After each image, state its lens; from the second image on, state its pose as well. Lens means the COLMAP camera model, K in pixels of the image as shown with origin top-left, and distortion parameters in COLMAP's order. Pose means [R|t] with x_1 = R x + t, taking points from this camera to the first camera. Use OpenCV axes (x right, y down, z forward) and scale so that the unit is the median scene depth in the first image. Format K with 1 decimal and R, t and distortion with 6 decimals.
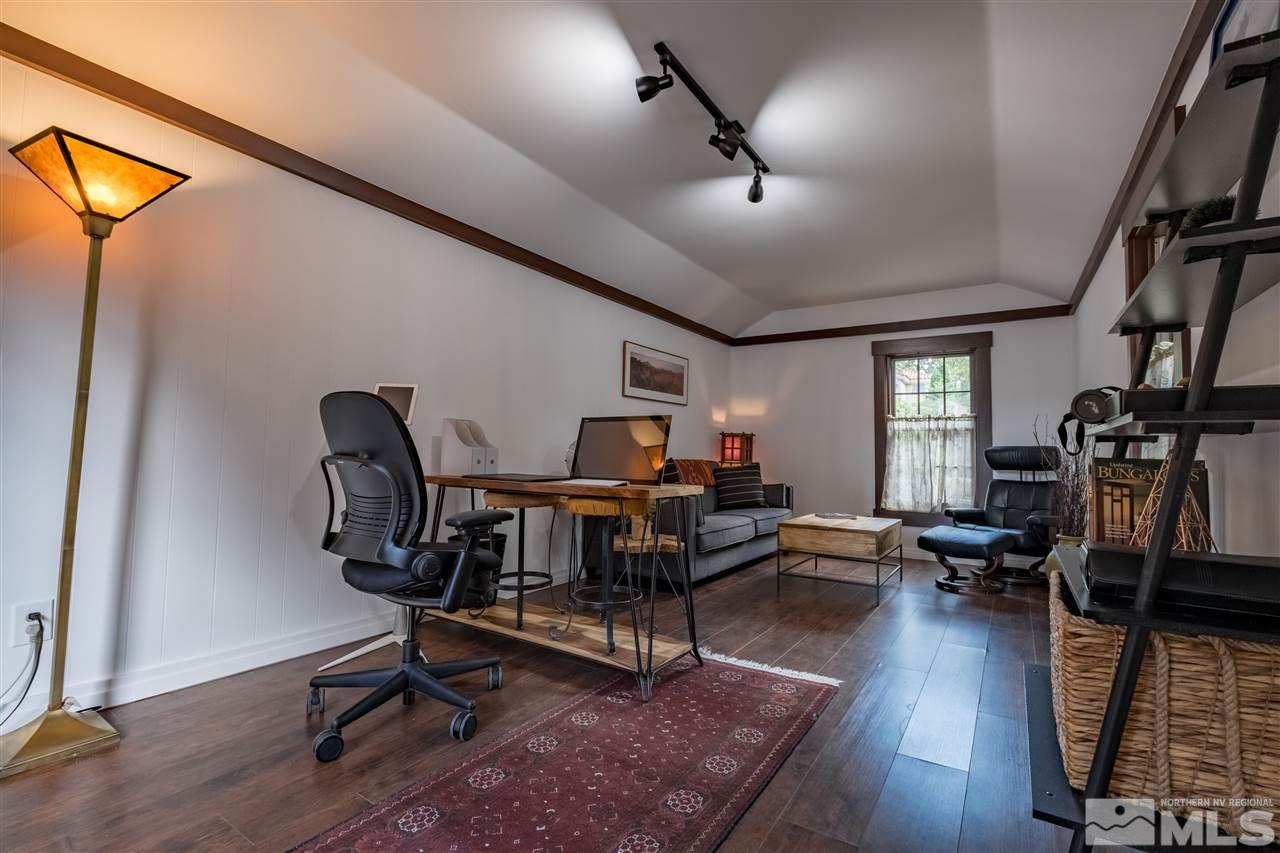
lens RADIAL K [[555.2, 0, 649.7], [0, 555.2, 417.5], [0, 0, 1]] dist [0.001758, -0.000435]
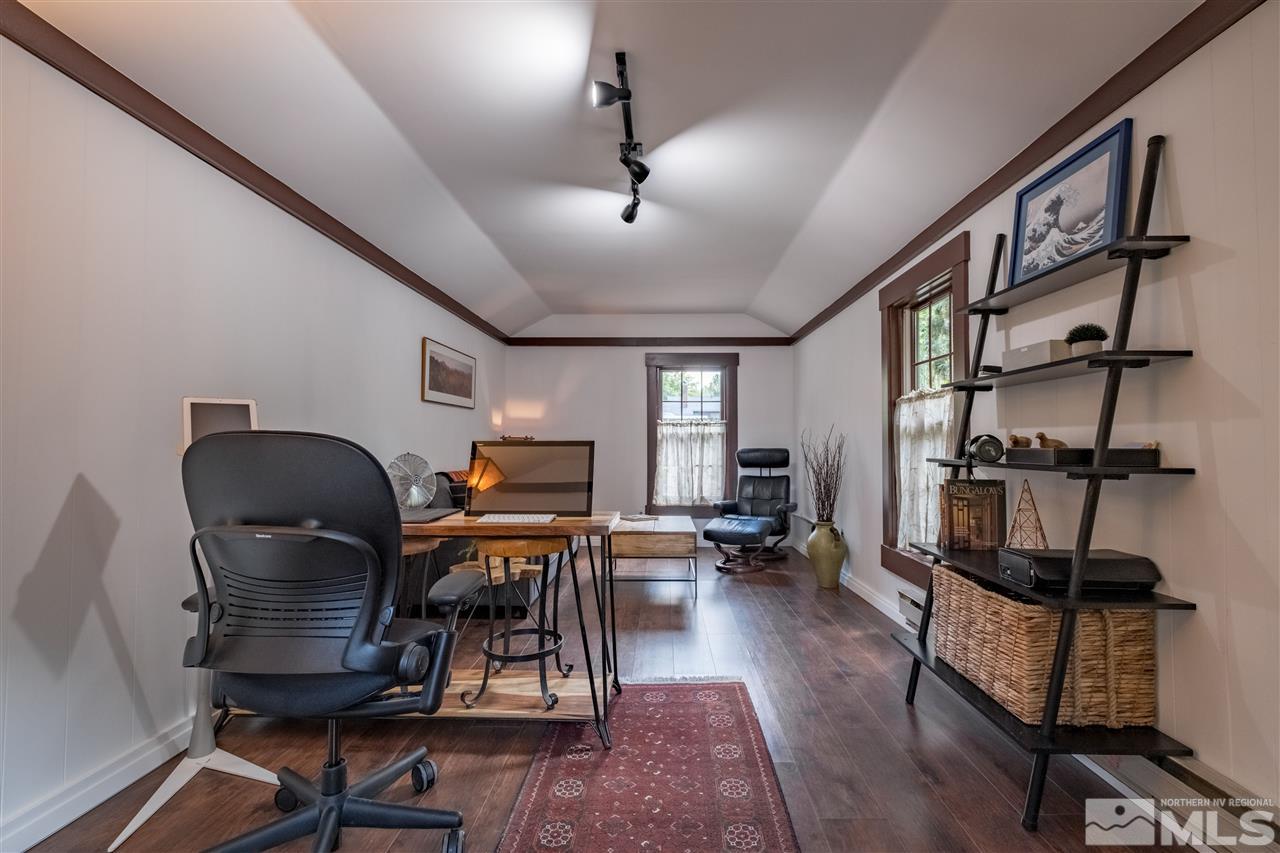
lens RADIAL K [[555.2, 0, 649.7], [0, 555.2, 417.5], [0, 0, 1]] dist [0.001758, -0.000435]
pose [[0.852305, 0.007579, 0.522991, -0.195299], [-0.018044, 0.999726, 0.014918, -0.031147], [-0.522735, -0.022152, 0.852208, 0.070458]]
